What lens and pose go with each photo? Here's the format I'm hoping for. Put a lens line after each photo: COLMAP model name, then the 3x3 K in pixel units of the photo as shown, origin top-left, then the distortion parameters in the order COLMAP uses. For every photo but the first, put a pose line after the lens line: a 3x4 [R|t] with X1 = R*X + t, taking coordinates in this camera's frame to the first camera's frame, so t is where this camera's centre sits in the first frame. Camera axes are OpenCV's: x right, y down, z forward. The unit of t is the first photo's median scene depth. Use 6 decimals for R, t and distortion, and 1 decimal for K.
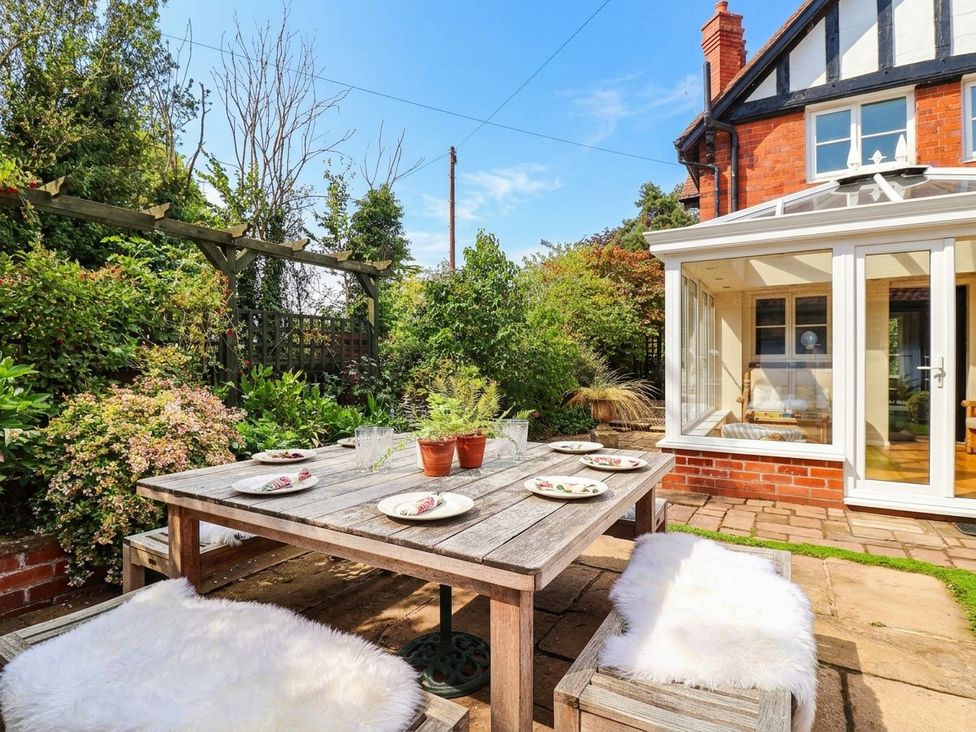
lens RADIAL K [[510.9, 0, 480.3], [0, 510.9, 363.2], [0, 0, 1]] dist [0.005077, -0.016082]
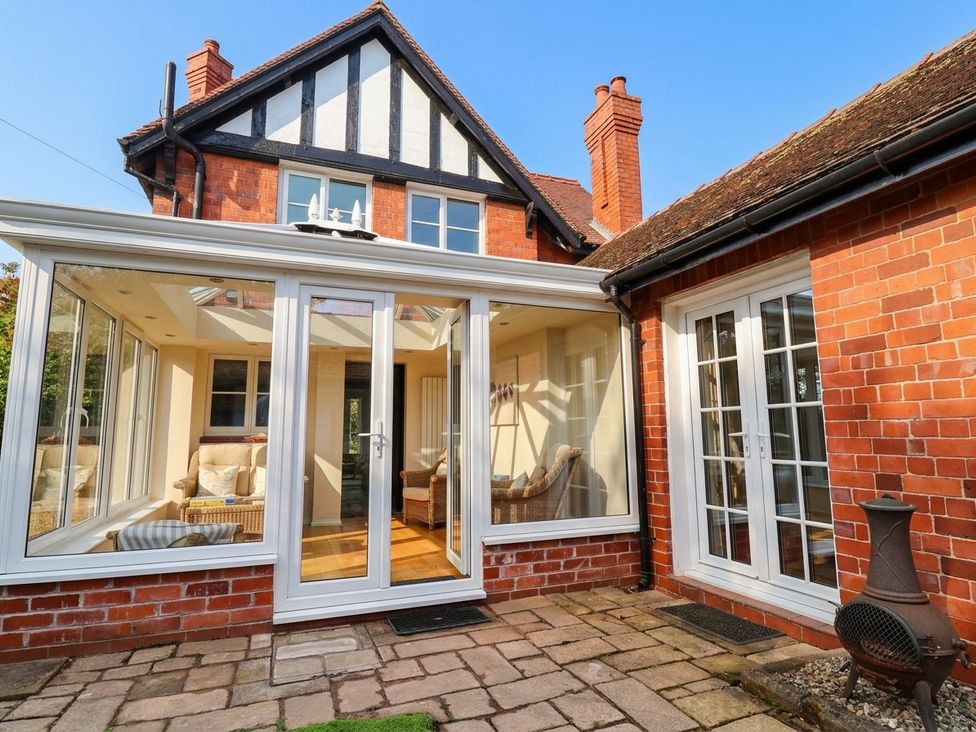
lens RADIAL K [[520.2, 0, 475.2], [0, 520.2, 367.7], [0, 0, 1]] dist [0.003311, -0.011352]
pose [[0.627164, 0.101324, 0.772269, 0.174101], [0.012465, 0.990070, -0.140023, 0.014019], [-0.778787, 0.097444, 0.619673, 0.172511]]
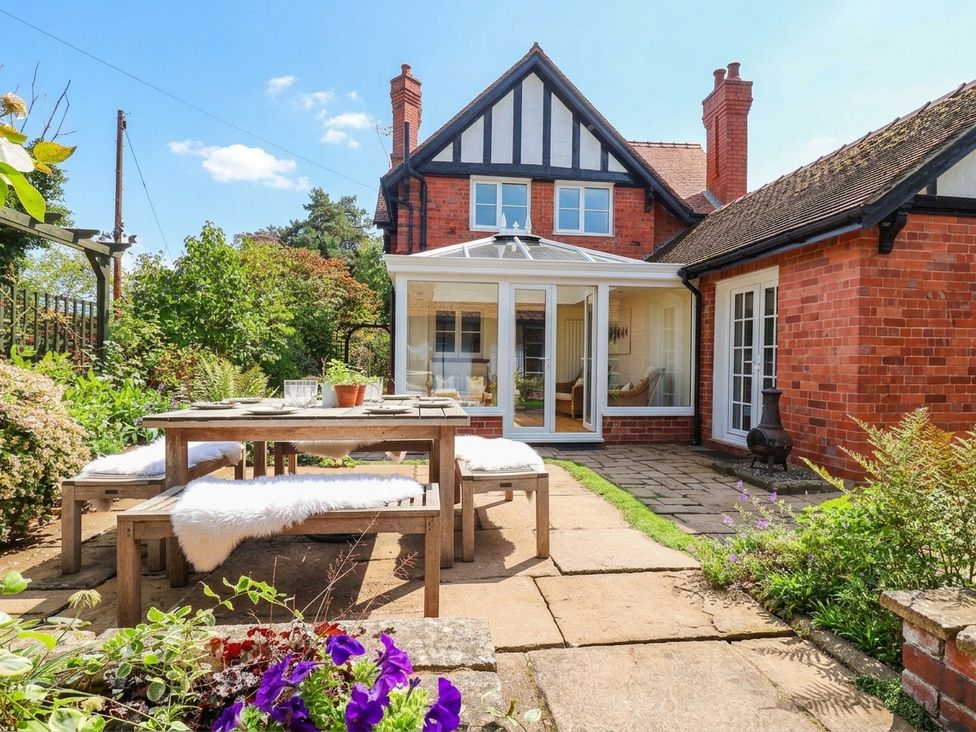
lens RADIAL K [[510.9, 0, 480.3], [0, 510.9, 363.2], [0, 0, 1]] dist [0.005077, -0.016082]
pose [[0.797286, 0.009351, 0.603529, -0.192716], [-0.006980, 0.999956, -0.006273, 0.021887], [-0.603561, 0.000789, 0.797317, -0.144097]]
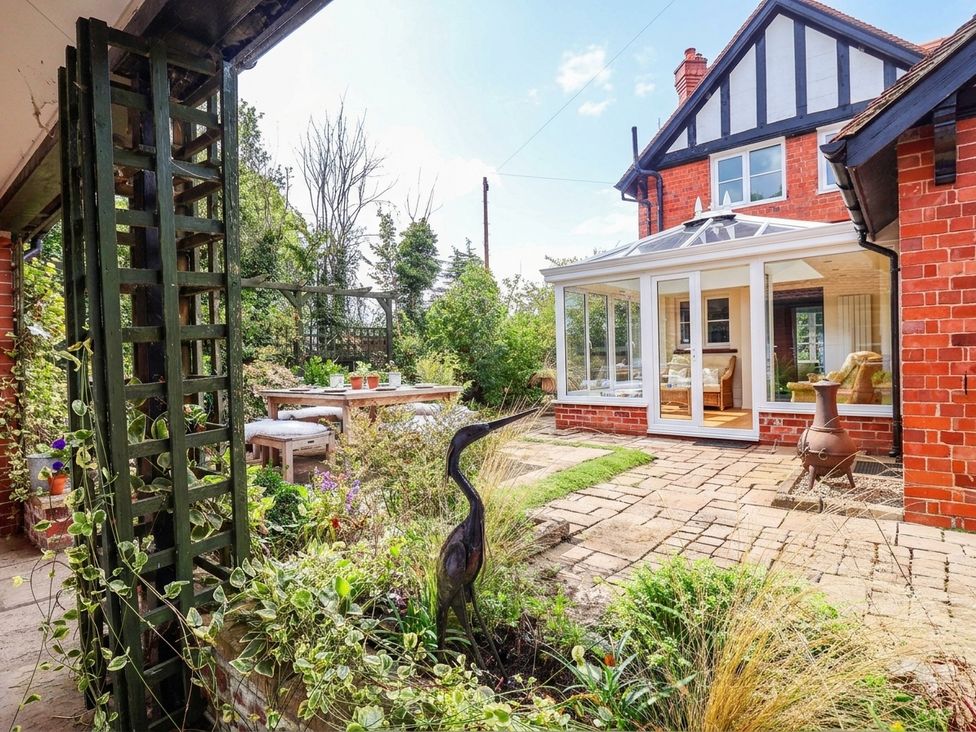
lens RADIAL K [[510.9, 0, 480.3], [0, 510.9, 363.2], [0, 0, 1]] dist [0.005077, -0.016082]
pose [[0.987012, -0.018815, -0.159539, 0.272429], [0.019614, 0.999802, 0.003437, 0.021272], [0.159442, -0.006522, 0.987186, -0.434108]]
